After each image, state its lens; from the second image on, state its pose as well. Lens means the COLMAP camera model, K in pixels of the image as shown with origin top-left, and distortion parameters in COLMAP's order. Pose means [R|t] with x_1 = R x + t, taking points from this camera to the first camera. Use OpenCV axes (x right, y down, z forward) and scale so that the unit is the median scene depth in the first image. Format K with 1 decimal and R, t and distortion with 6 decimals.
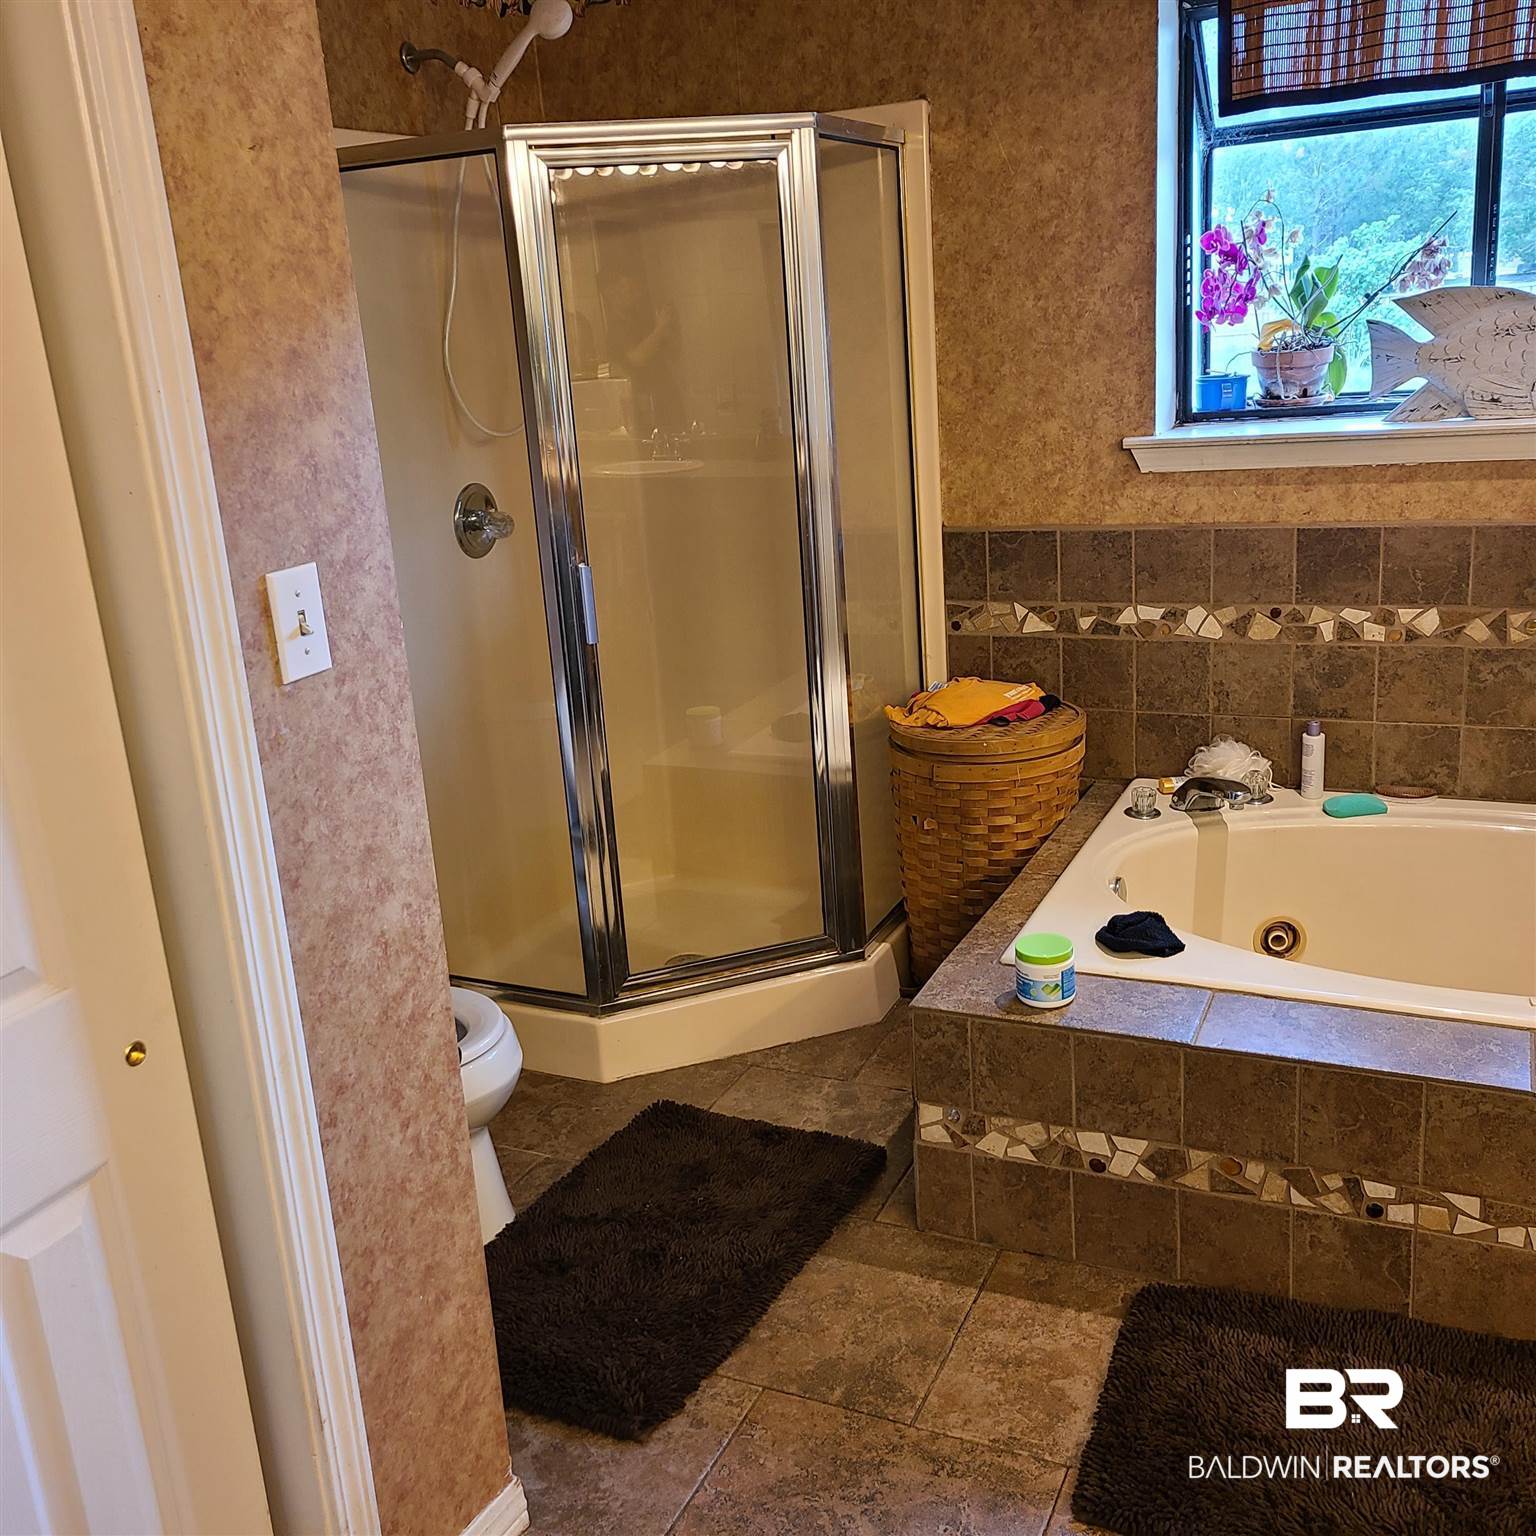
lens RADIAL K [[1539.7, 0, 783.9], [0, 1539.7, 738.9], [0, 0, 1]] dist [0.043899, 0.000000]
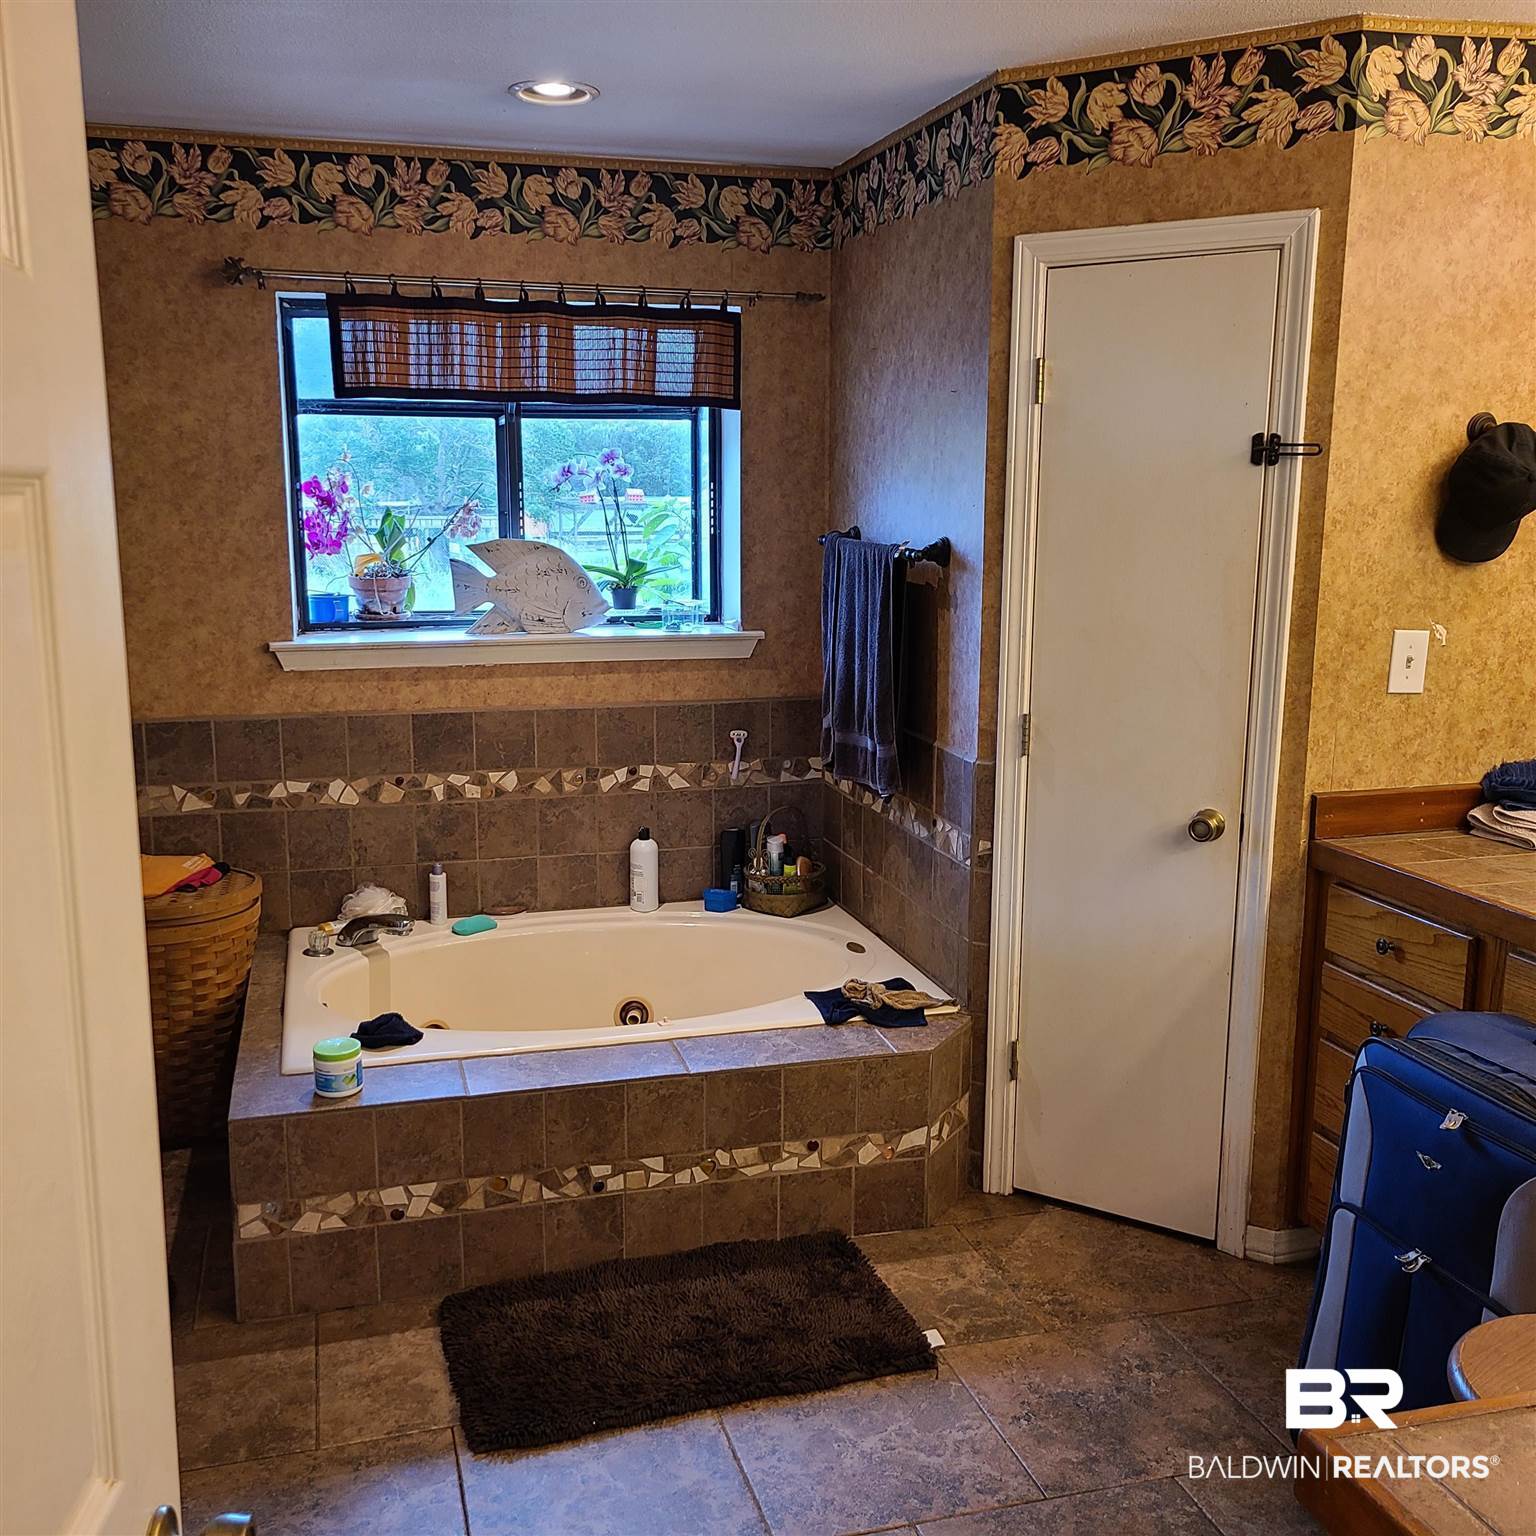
lens RADIAL K [[1539.7, 0, 762.9], [0, 1539.7, 770.6], [0, 0, 1]] dist [0.043899, 0.000000]
pose [[0.741808, -0.044560, 0.669130, -0.309442], [0.121340, 0.990239, -0.068575, 0.033010], [-0.659543, 0.132061, 0.739975, -0.129258]]
